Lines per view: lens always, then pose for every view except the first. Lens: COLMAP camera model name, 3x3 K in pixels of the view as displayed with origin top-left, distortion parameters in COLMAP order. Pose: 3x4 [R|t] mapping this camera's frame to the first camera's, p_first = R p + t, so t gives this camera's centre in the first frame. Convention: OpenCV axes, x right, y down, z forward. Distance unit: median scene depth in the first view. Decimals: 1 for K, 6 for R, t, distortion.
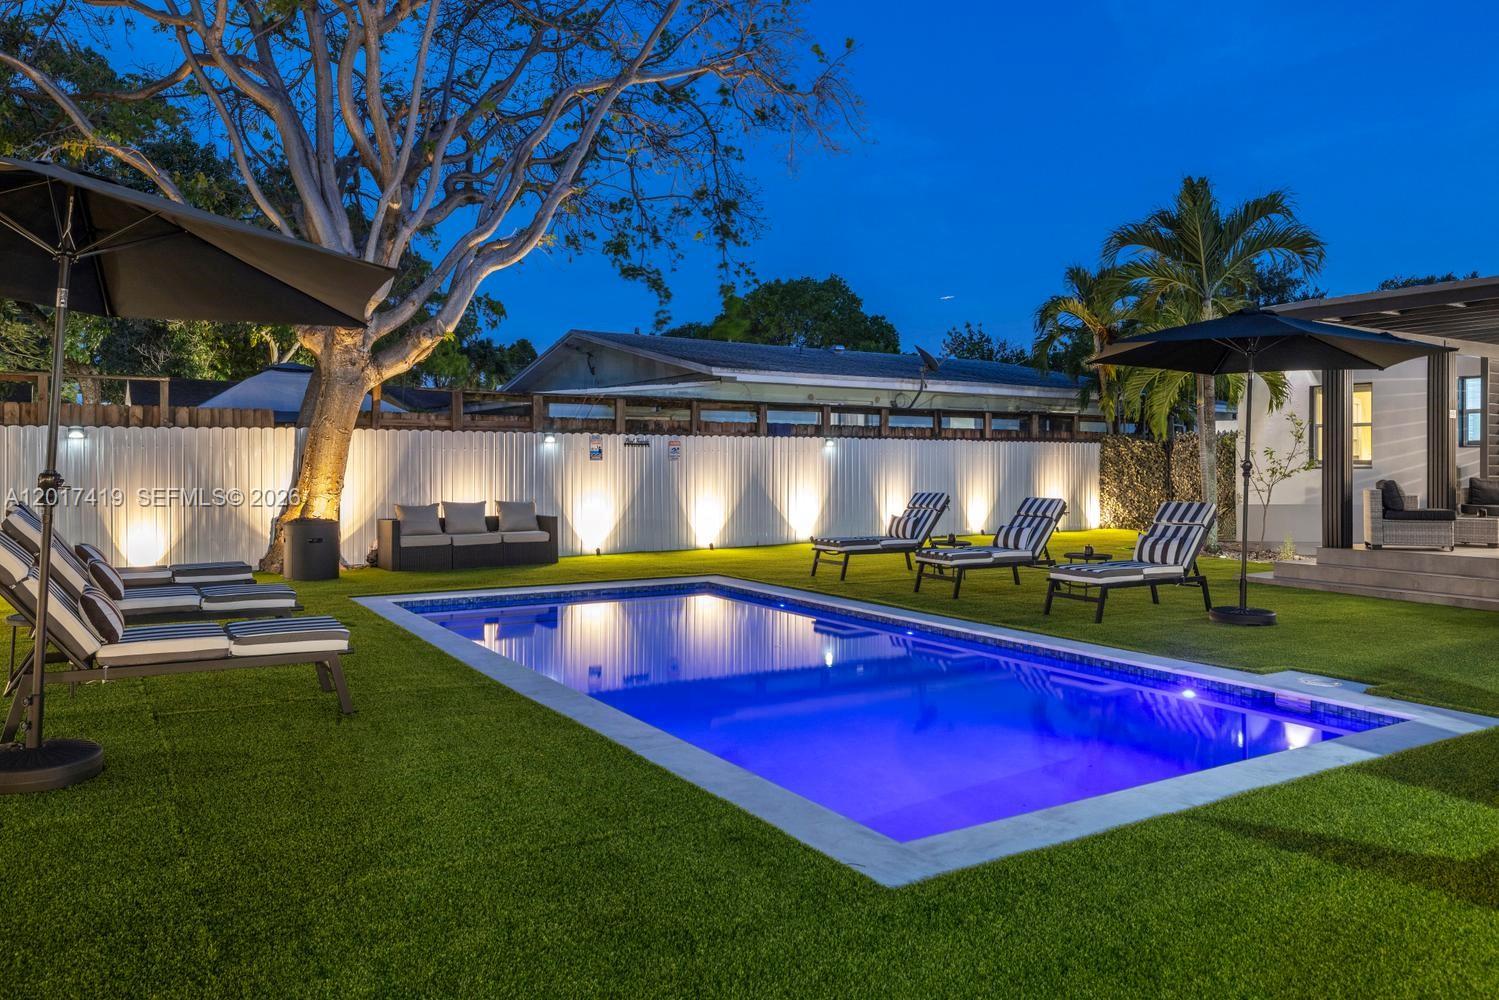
lens RADIAL K [[1050.4, 0, 742.9], [0, 1050.4, 459.0], [0, 0, 1]] dist [0.002199, -0.001244]
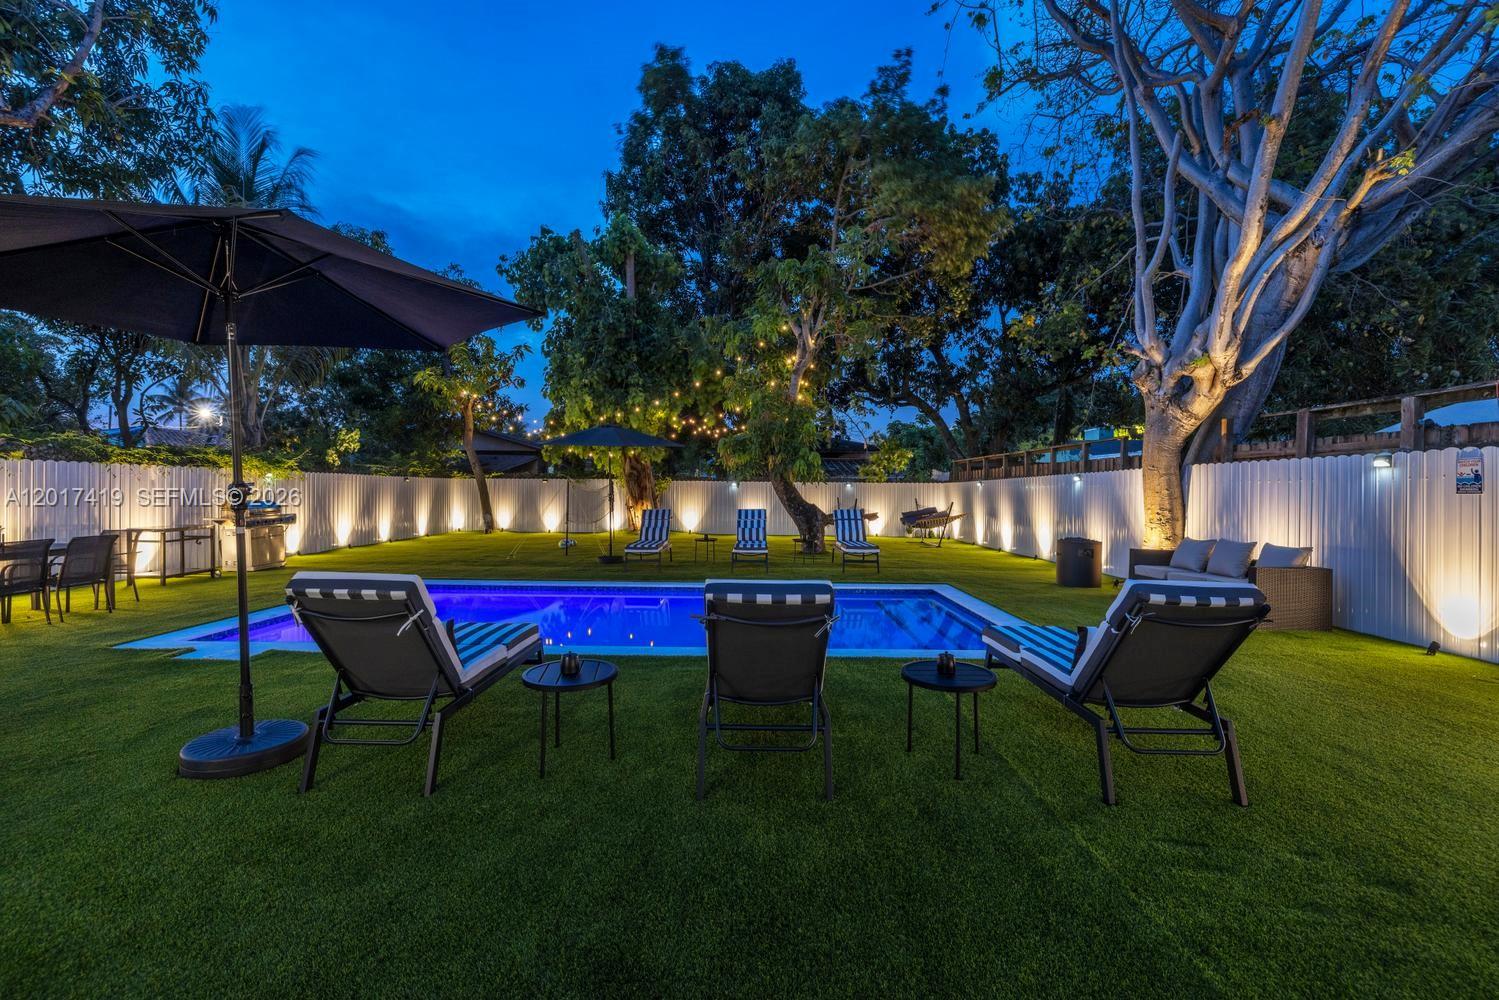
lens RADIAL K [[635.0, 0, 738.5], [0, 635.0, 493.6], [0, 0, 1]] dist [-0.001106, 0.000396]
pose [[-0.544055, -0.003419, -0.839042, 0.375868], [-0.004799, 0.999988, -0.000963, 0.003357], [0.839036, 0.003503, -0.544065, 0.855005]]
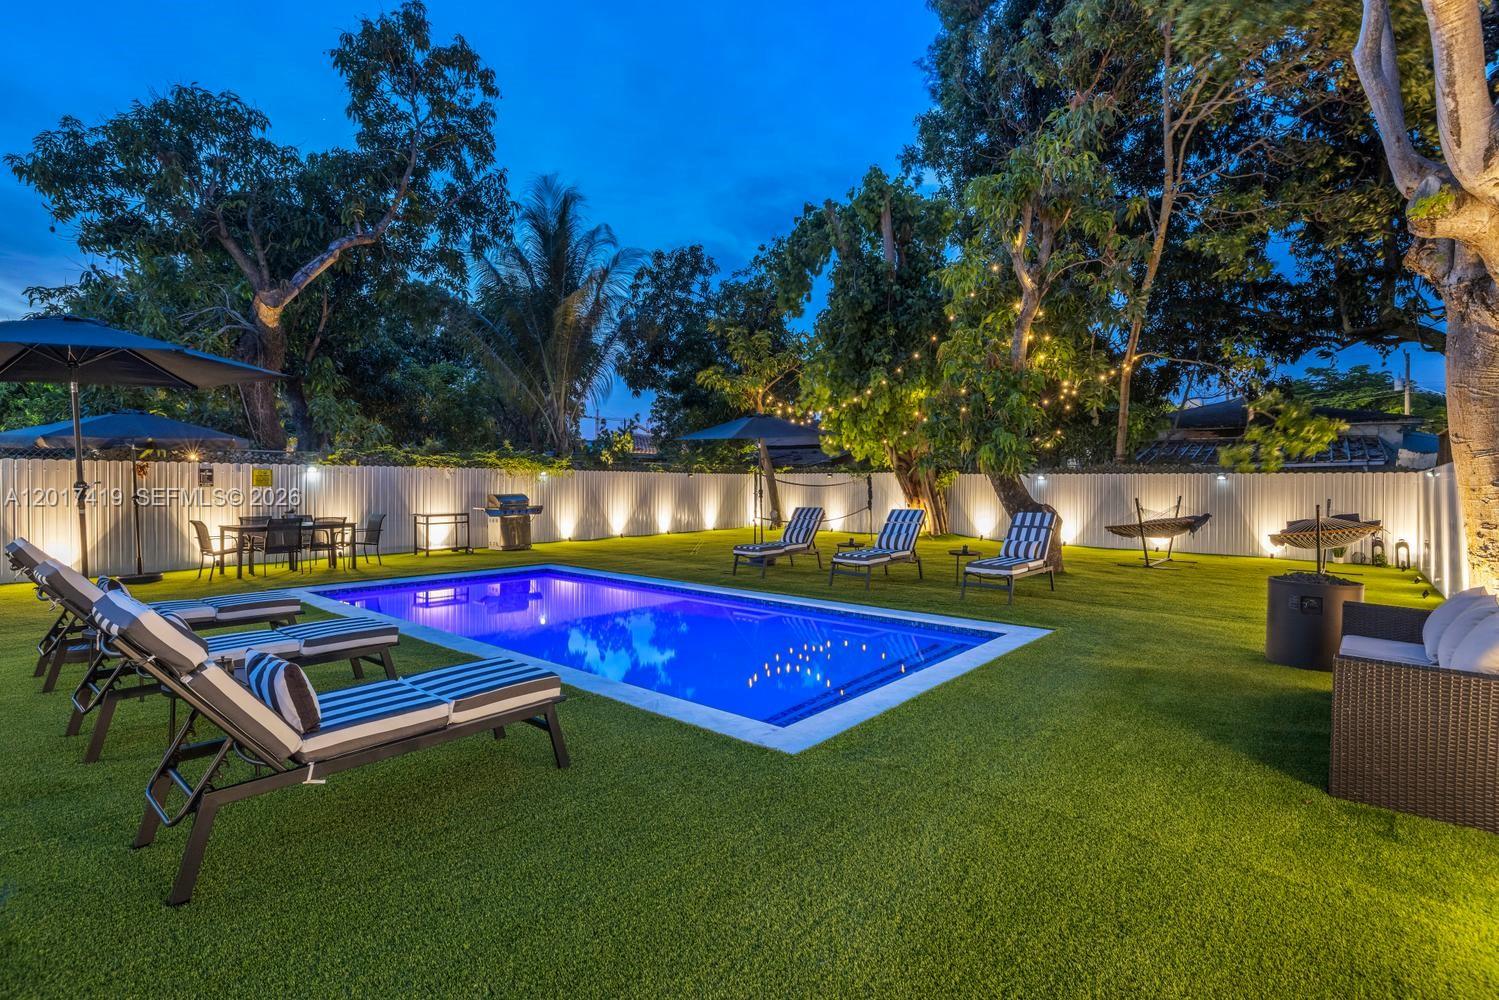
lens RADIAL K [[715.5, 0, 739.4], [0, 715.5, 492.7], [0, 0, 1]] dist [-0.001682, -0.000130]
pose [[-0.954492, -0.004317, -0.298206, 0.068997], [-0.007124, 0.999940, 0.008329, 0.000565], [0.298152, 0.010075, -0.954465, 1.063239]]
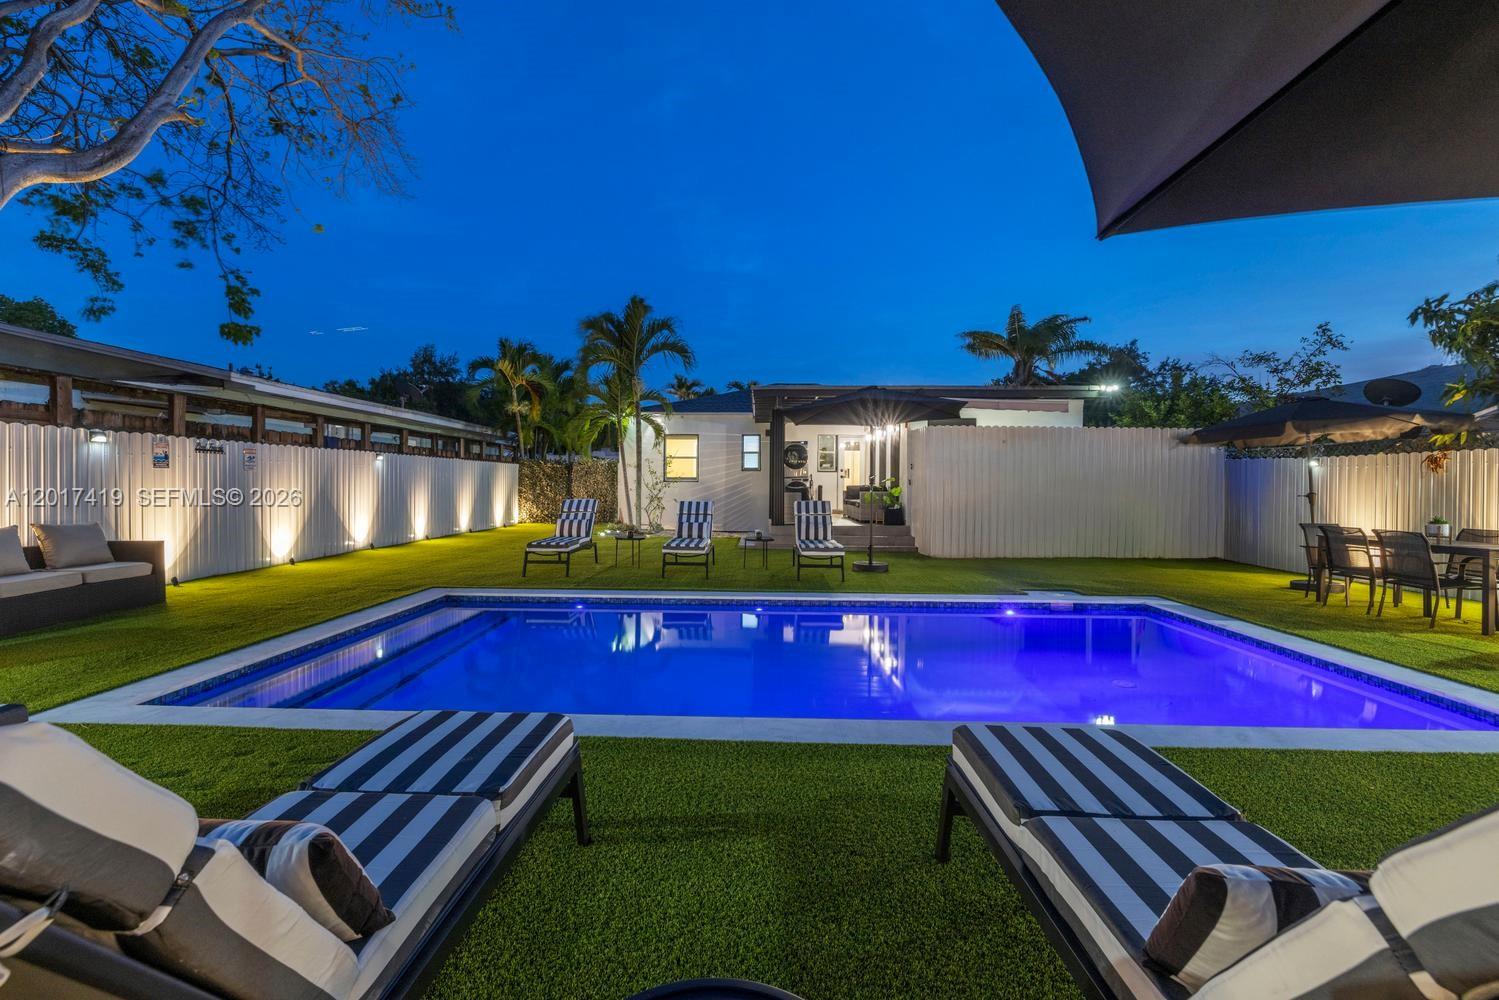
lens RADIAL K [[635.0, 0, 738.5], [0, 635.0, 493.6], [0, 0, 1]] dist [-0.001106, 0.000396]
pose [[0.555616, -0.011373, 0.831361, -0.299477], [-0.008552, 0.999775, 0.019392, 0.007675], [-0.831395, -0.017884, 0.555394, 0.363842]]
